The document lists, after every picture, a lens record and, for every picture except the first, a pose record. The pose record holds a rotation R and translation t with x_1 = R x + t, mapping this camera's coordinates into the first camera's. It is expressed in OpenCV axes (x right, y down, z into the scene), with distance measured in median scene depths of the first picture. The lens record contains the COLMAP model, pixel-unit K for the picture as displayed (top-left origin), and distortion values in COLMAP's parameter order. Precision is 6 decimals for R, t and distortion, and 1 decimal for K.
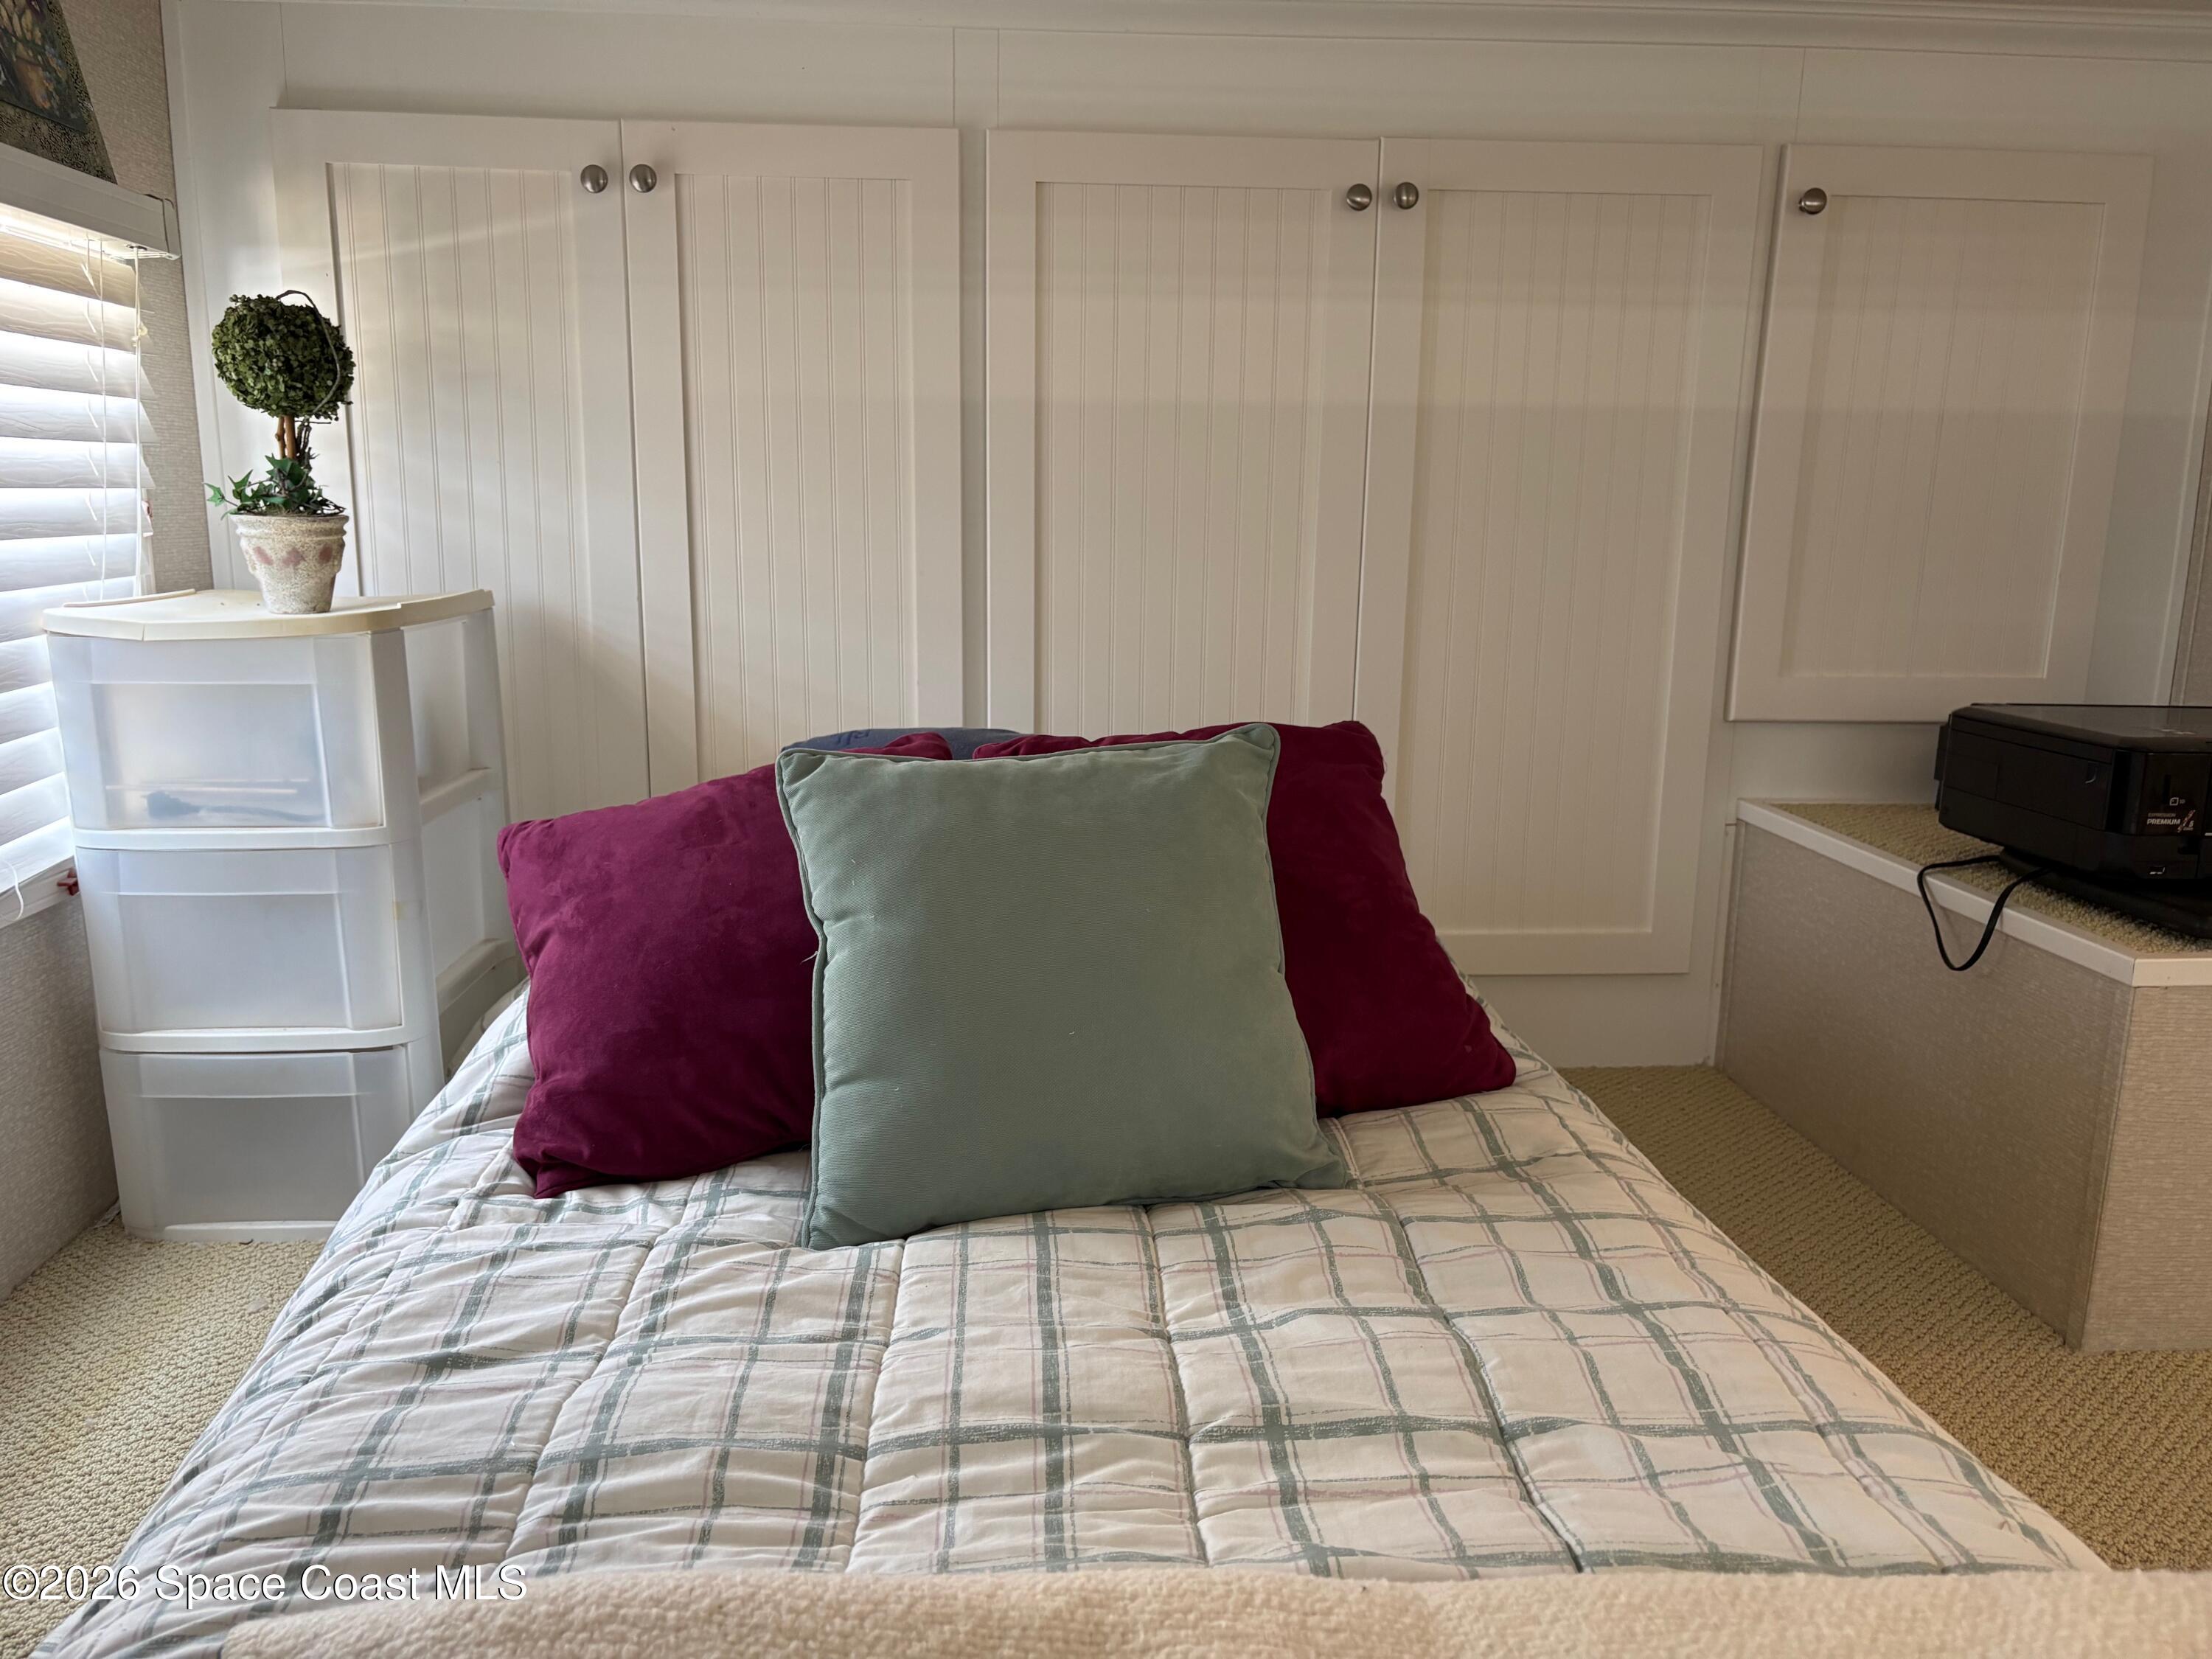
lens RADIAL K [[1679.0, 0, 1113.4], [0, 1679.0, 871.2], [0, 0, 1]] dist [0.053636, -0.057858]
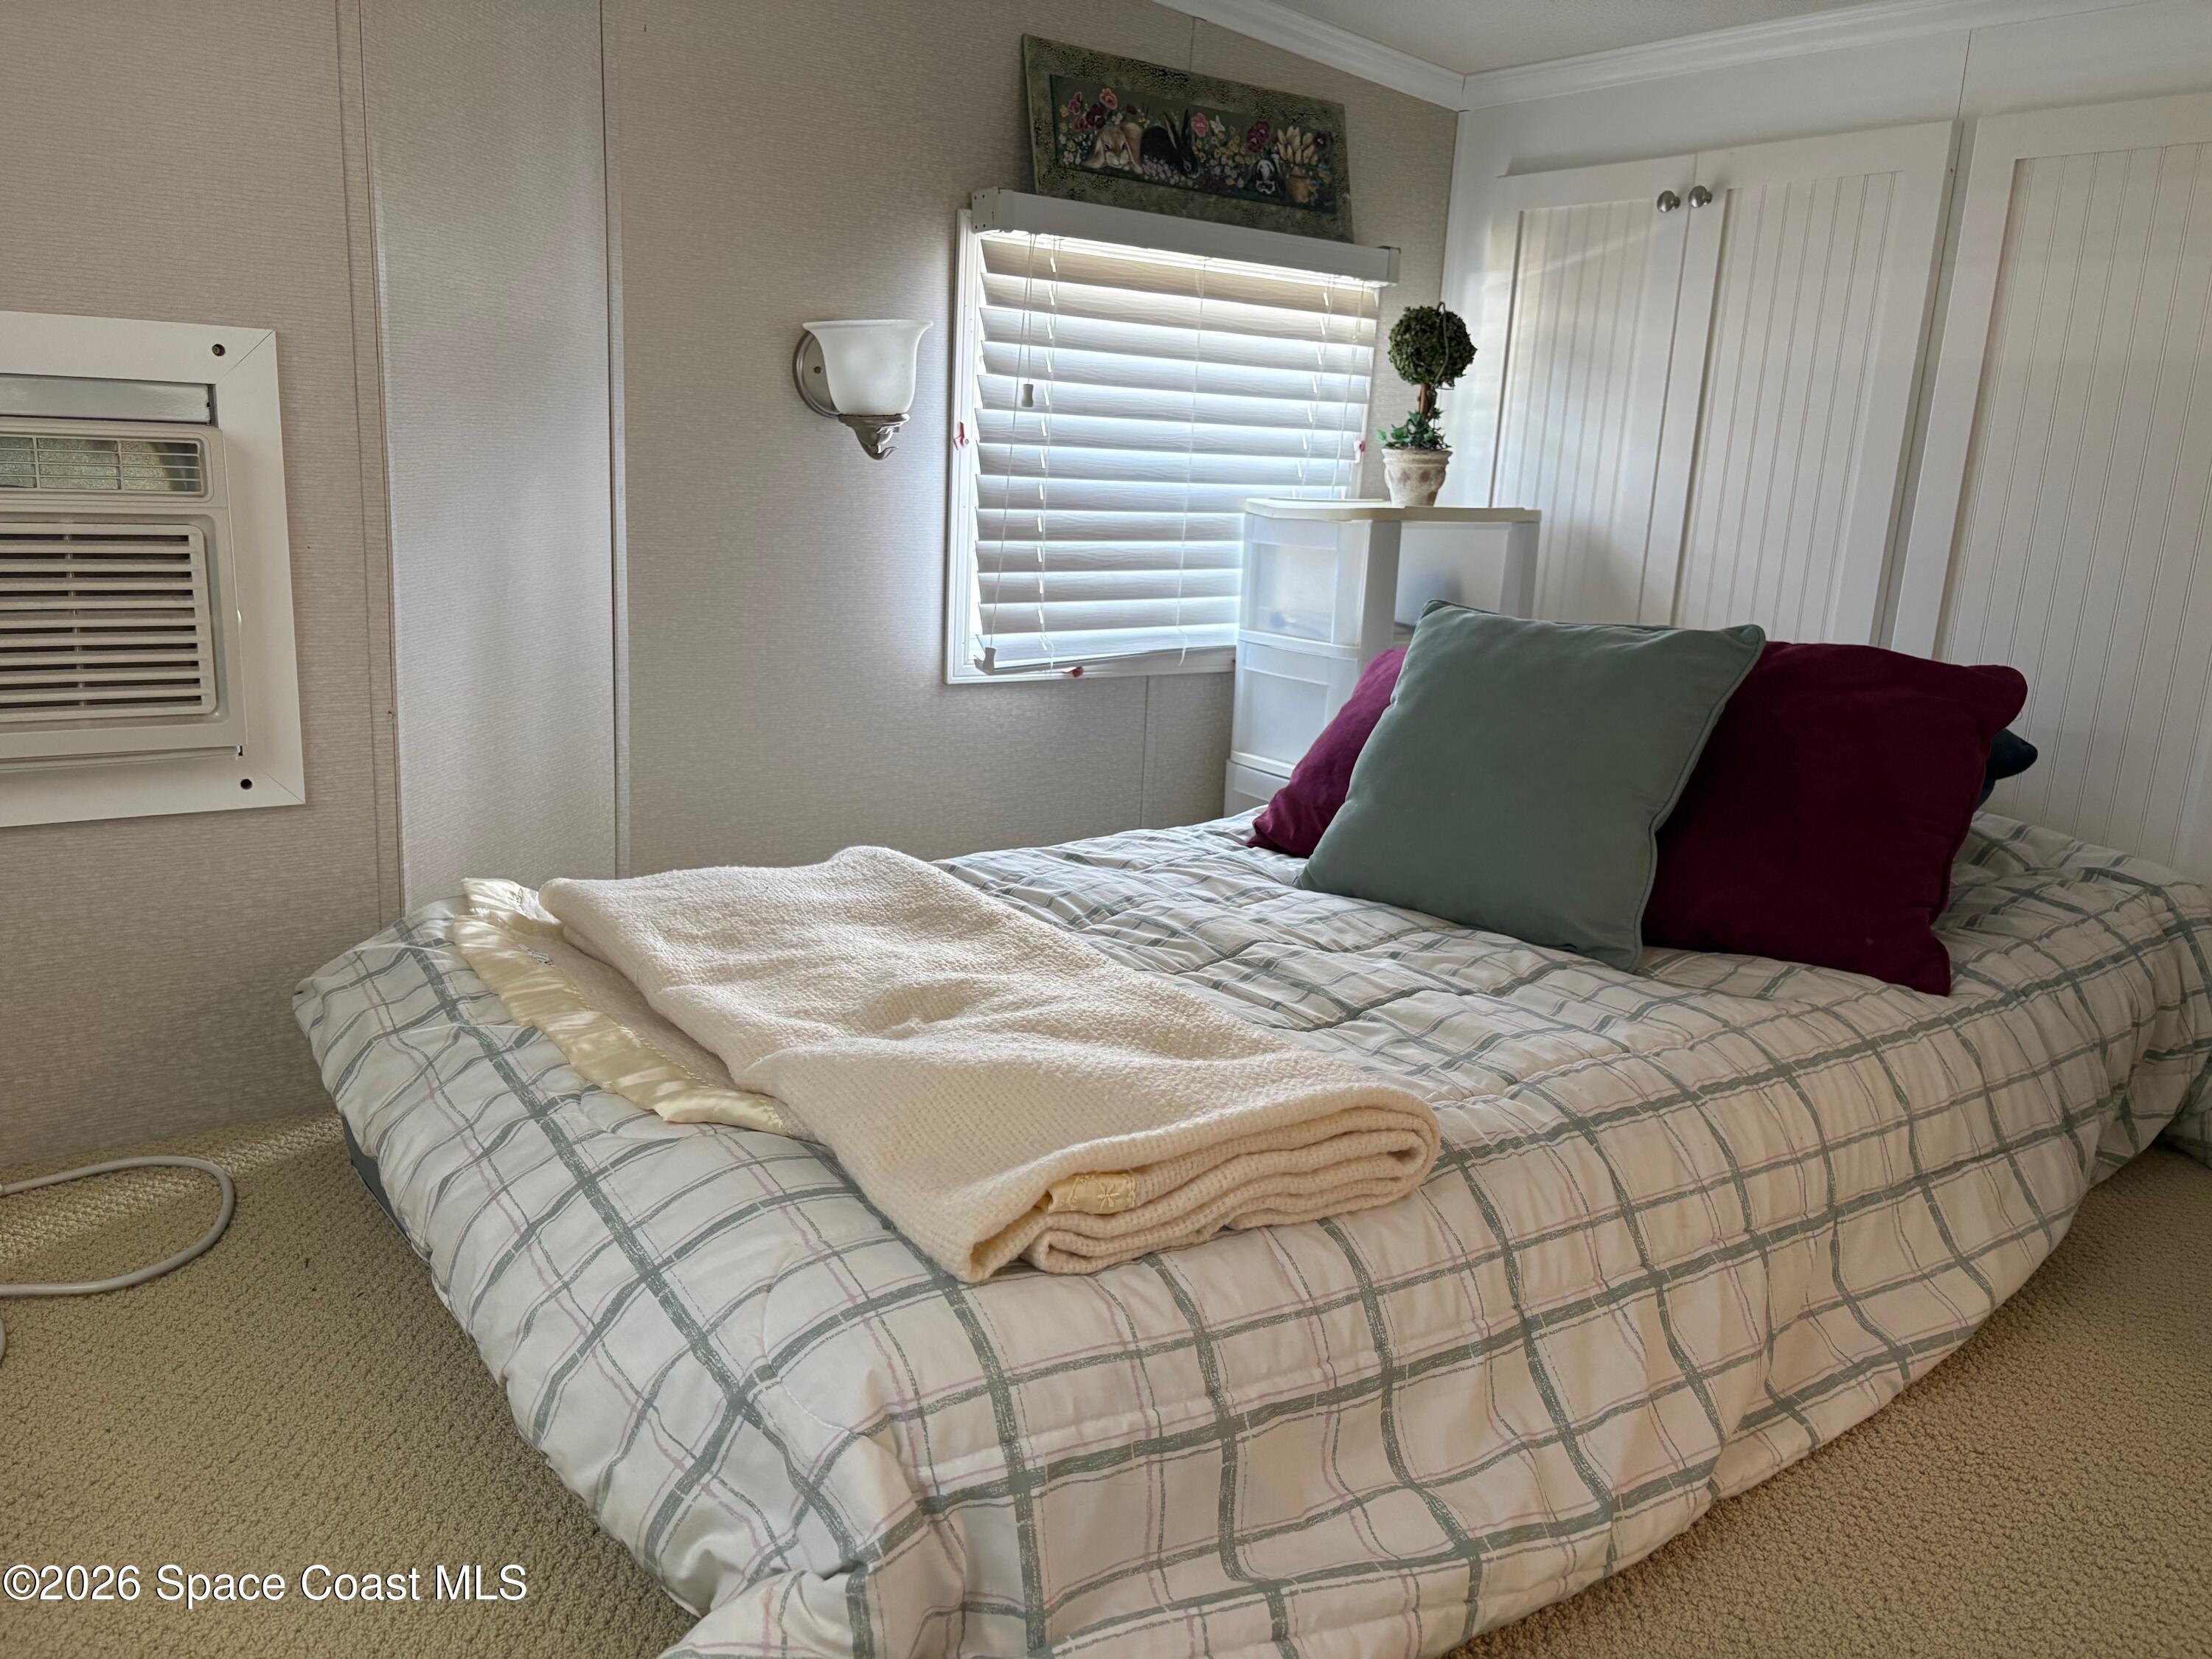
lens RADIAL K [[1679.0, 0, 1082.7], [0, 1679.0, 830.8], [0, 0, 1]] dist [0.053636, -0.057858]
pose [[0.527608, 0.206332, -0.824049, 0.675592], [-0.227697, 0.968907, 0.096817, 0.041461], [0.818404, 0.136552, 0.558184, -0.037449]]
